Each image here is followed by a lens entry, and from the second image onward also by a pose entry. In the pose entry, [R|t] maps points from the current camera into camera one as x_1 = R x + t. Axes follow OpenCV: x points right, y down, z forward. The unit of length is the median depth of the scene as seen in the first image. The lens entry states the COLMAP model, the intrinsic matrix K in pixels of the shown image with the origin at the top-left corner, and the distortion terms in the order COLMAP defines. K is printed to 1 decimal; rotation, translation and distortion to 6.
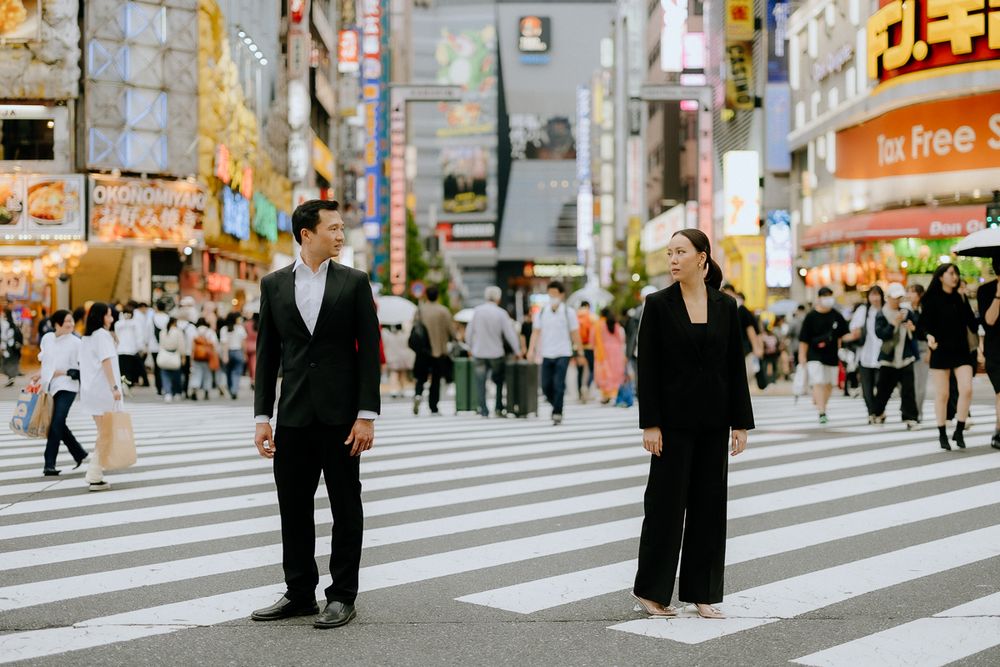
lens RADIAL K [[1458.3, 0, 500.0], [0, 1458.3, 333.5], [0, 0, 1]] dist [-0.005871, -0.042852]
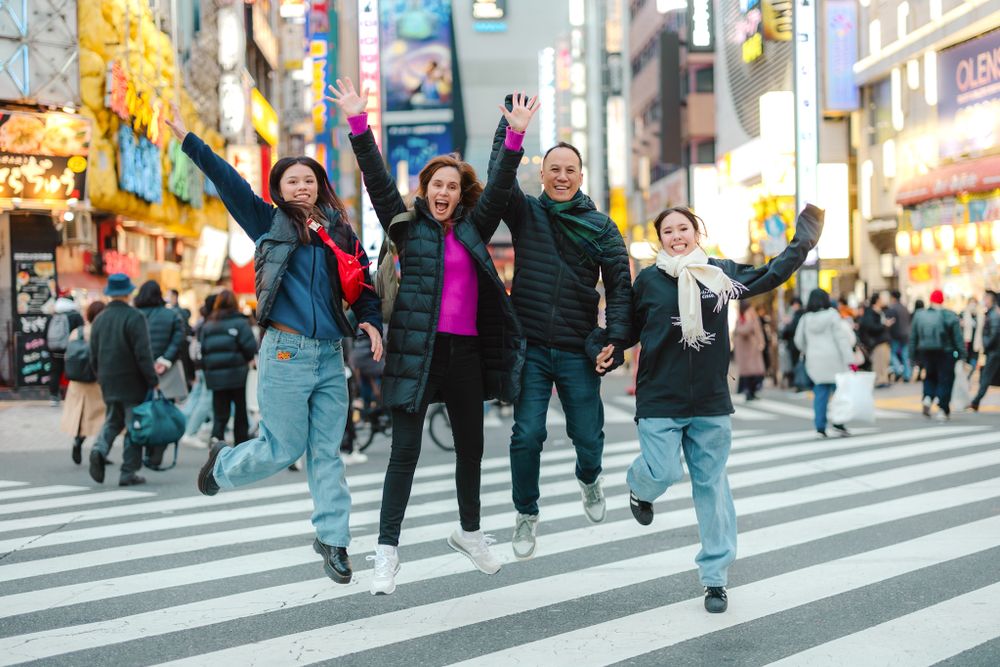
lens RADIAL K [[1458.3, 0, 500.0], [0, 1458.3, 333.5], [0, 0, 1]] dist [-0.005871, -0.042852]
pose [[0.999126, -0.021715, 0.035720, -0.025124], [0.021375, 0.999723, 0.009871, -0.002559], [-0.035924, -0.009099, 0.999313, 0.212354]]
